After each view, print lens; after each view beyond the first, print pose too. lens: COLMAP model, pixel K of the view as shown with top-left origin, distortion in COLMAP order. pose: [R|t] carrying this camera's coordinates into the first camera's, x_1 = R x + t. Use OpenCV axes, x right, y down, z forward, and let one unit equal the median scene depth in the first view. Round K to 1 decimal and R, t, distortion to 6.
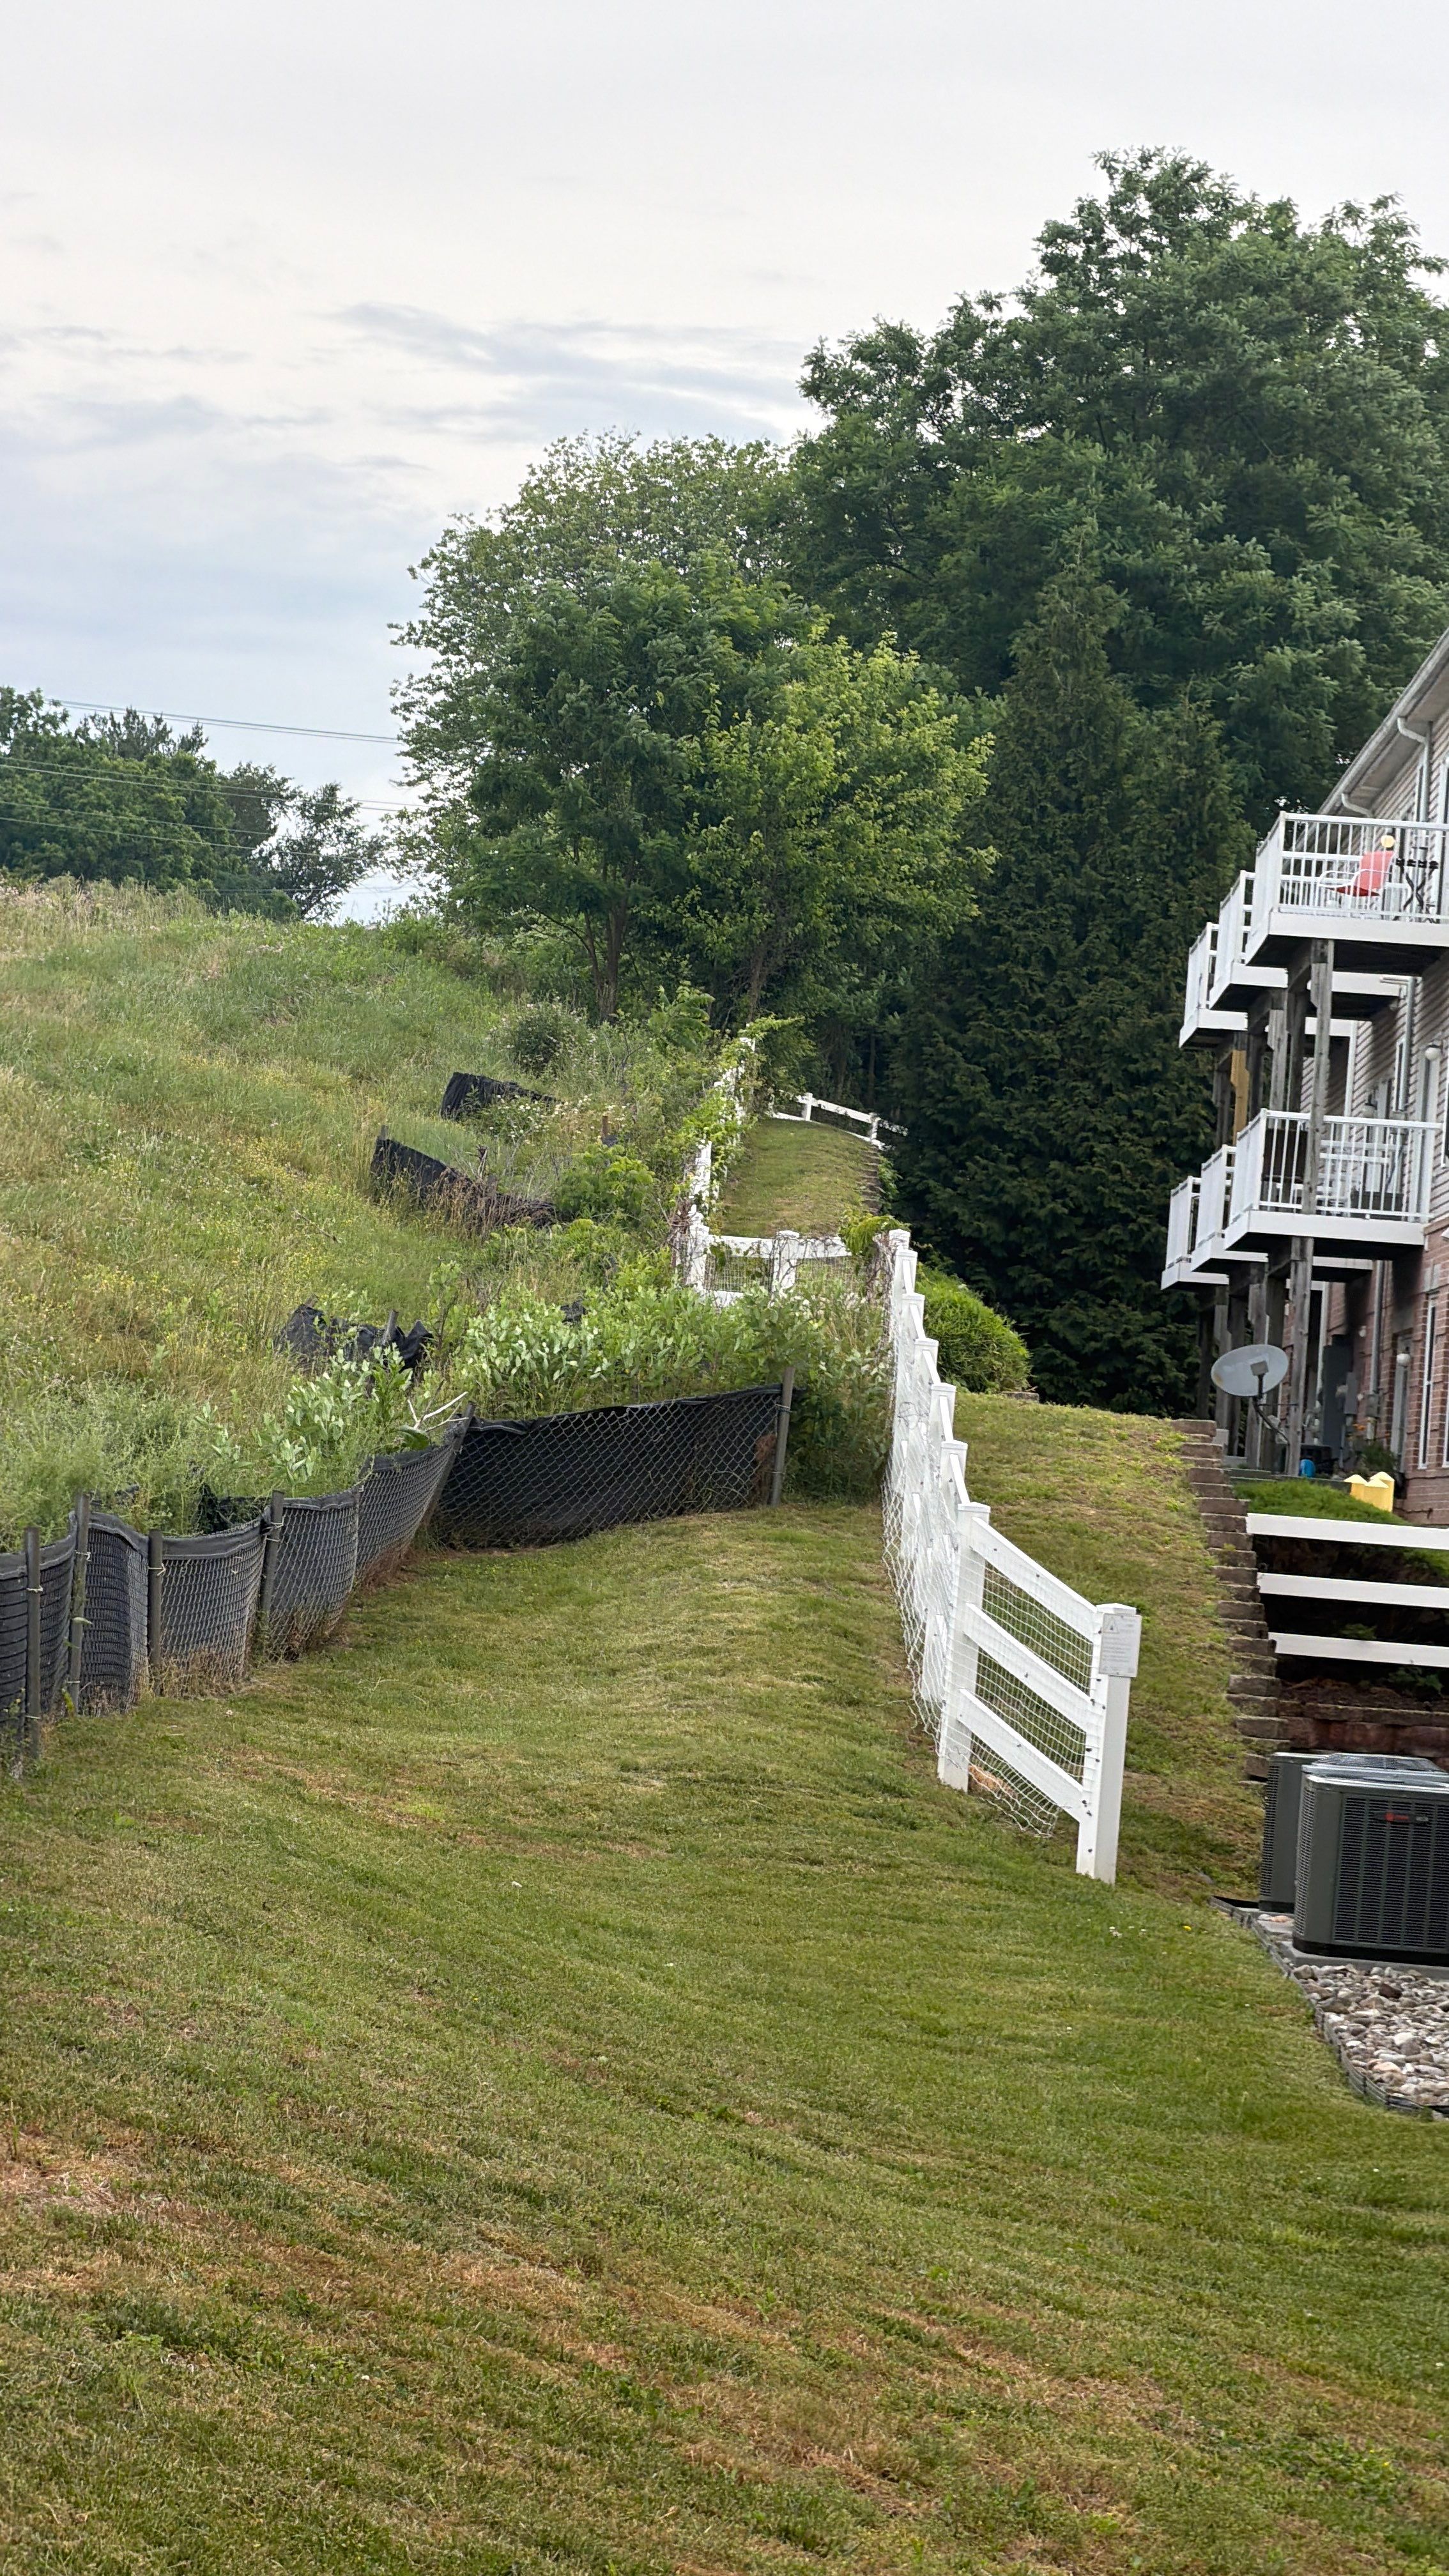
lens RADIAL K [[10453.9, 0, 721.7], [0, 10453.9, 1284.6], [0, 0, 1]] dist [-0.091991, 0.000000]
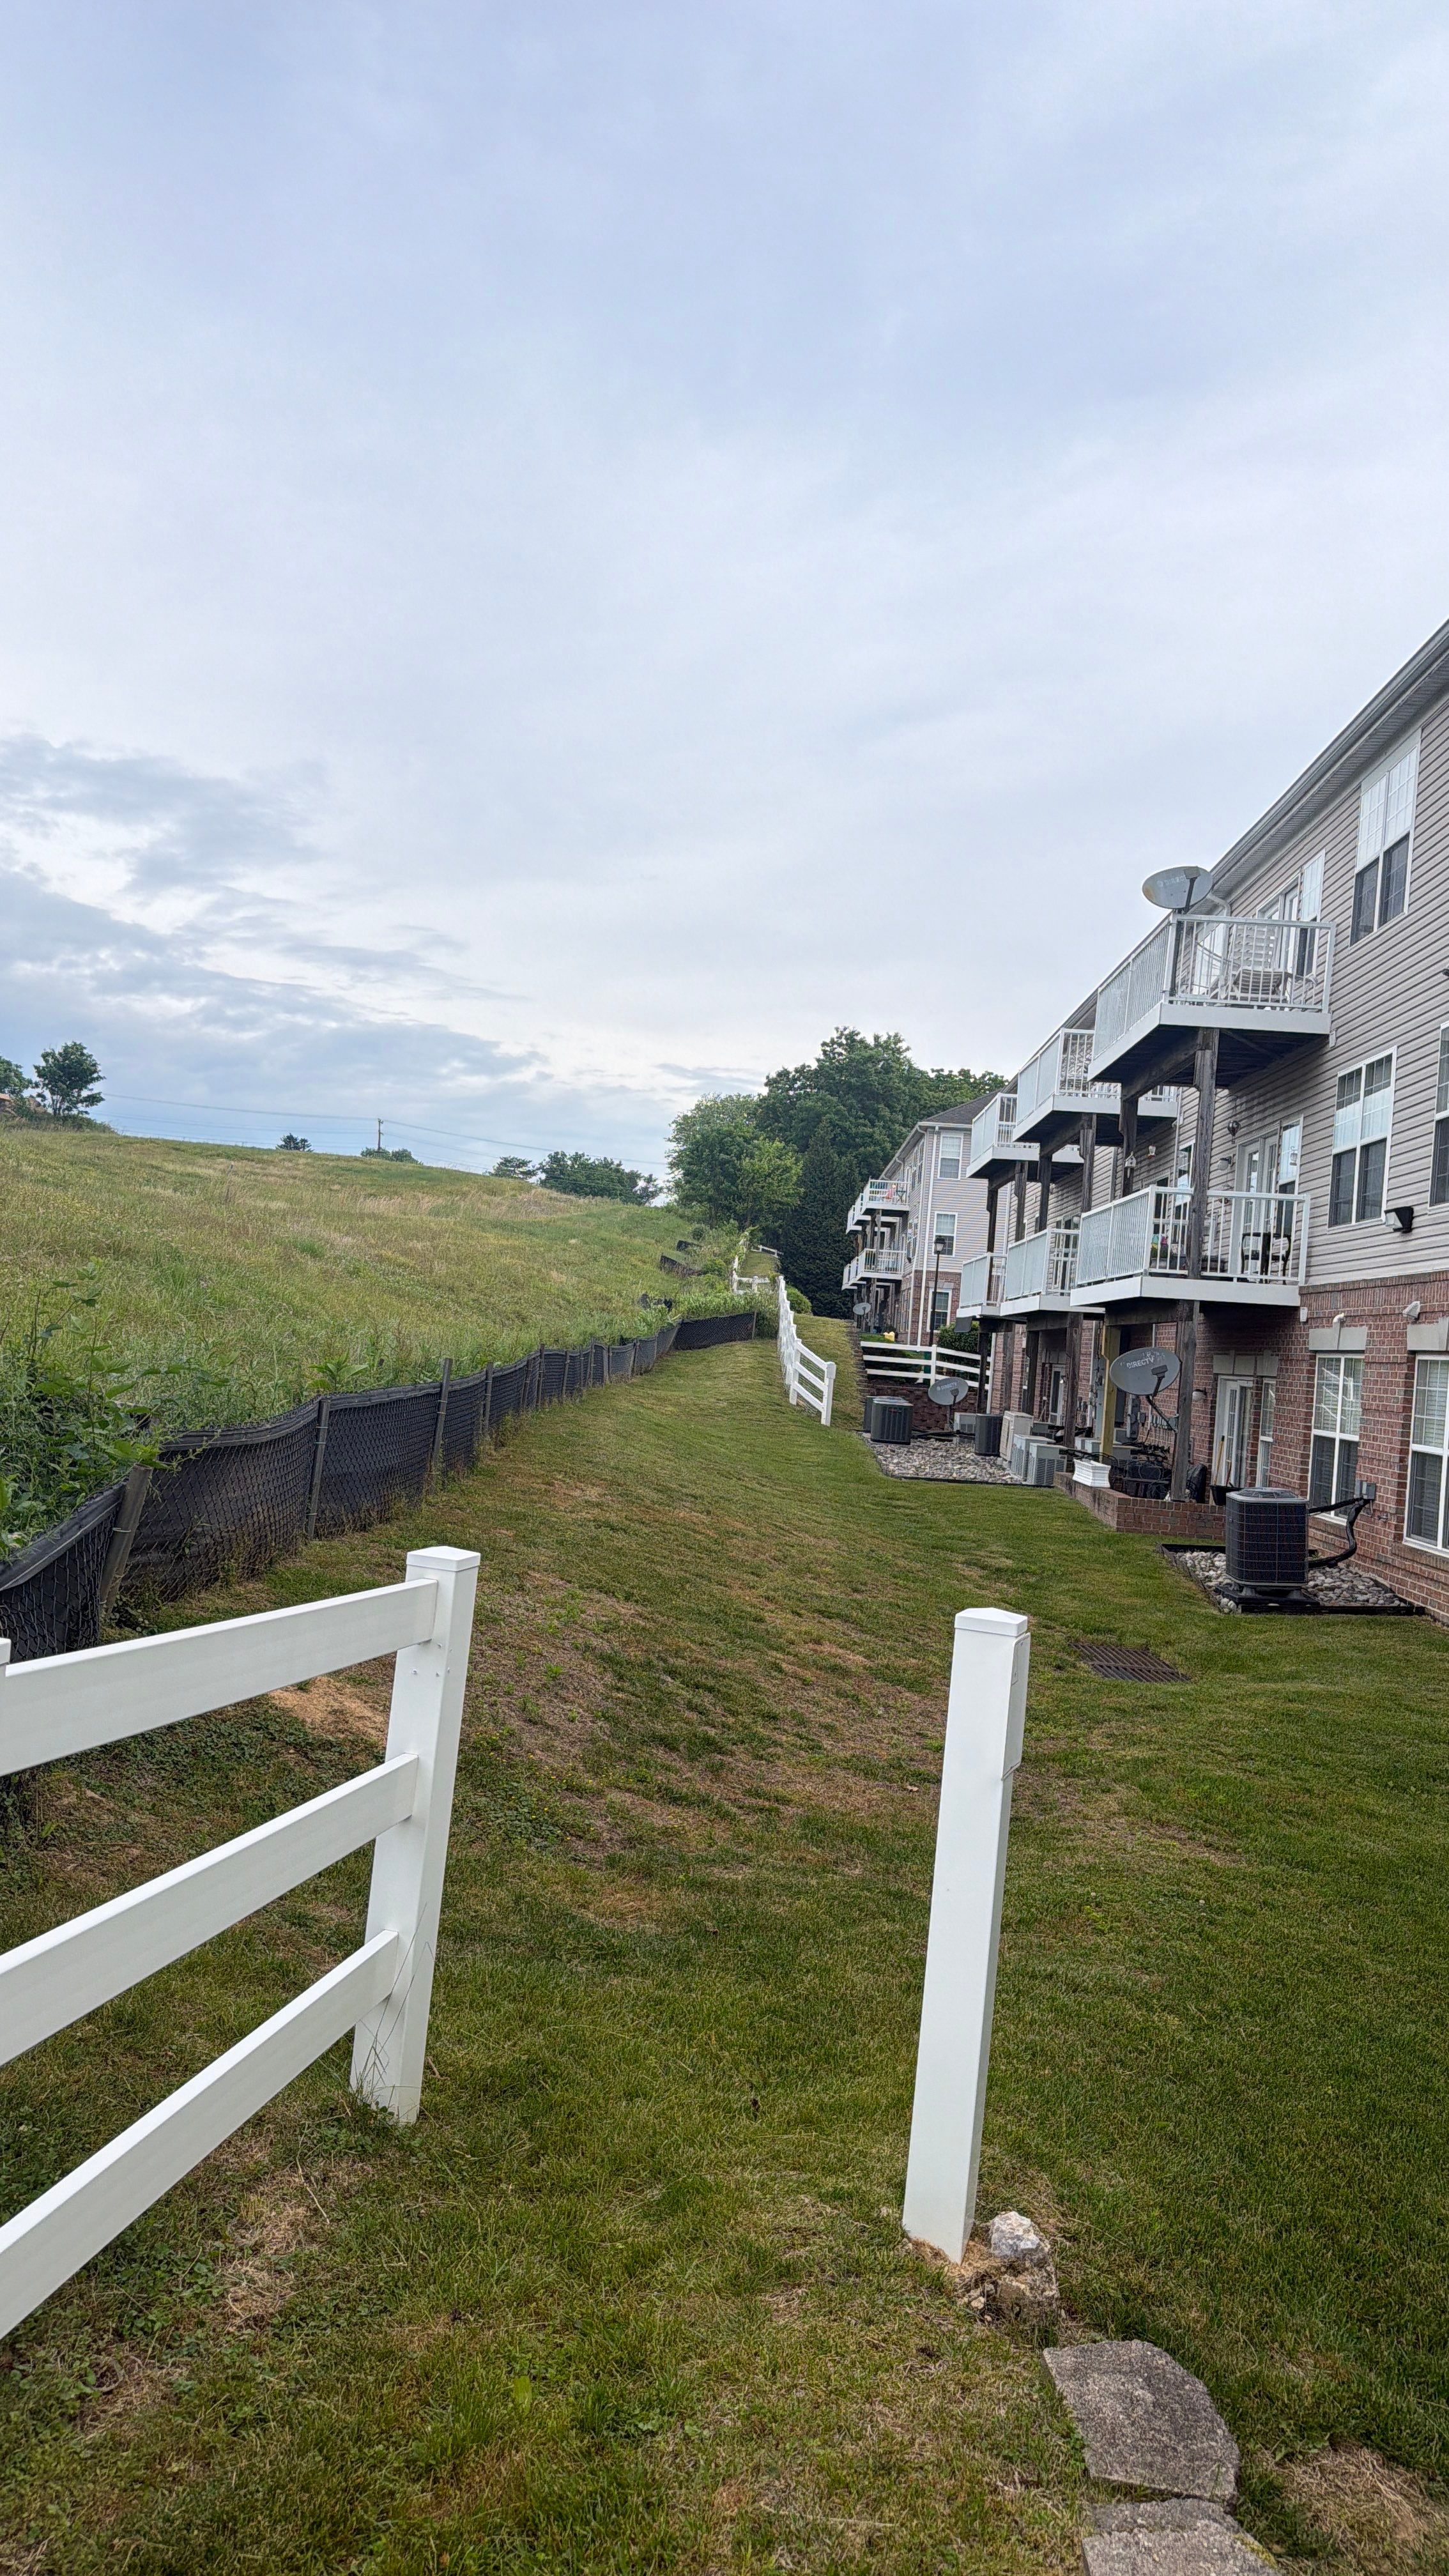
lens RADIAL K [[10453.9, 0, 725.0], [0, 10453.9, 1288.9], [0, 0, 1]] dist [-0.091991, 0.000000]
pose [[0.997933, -0.000260, -0.064258, 0.272132], [-0.004244, 0.997541, -0.069954, 0.303234], [0.064118, 0.070082, 0.995478, -3.314907]]
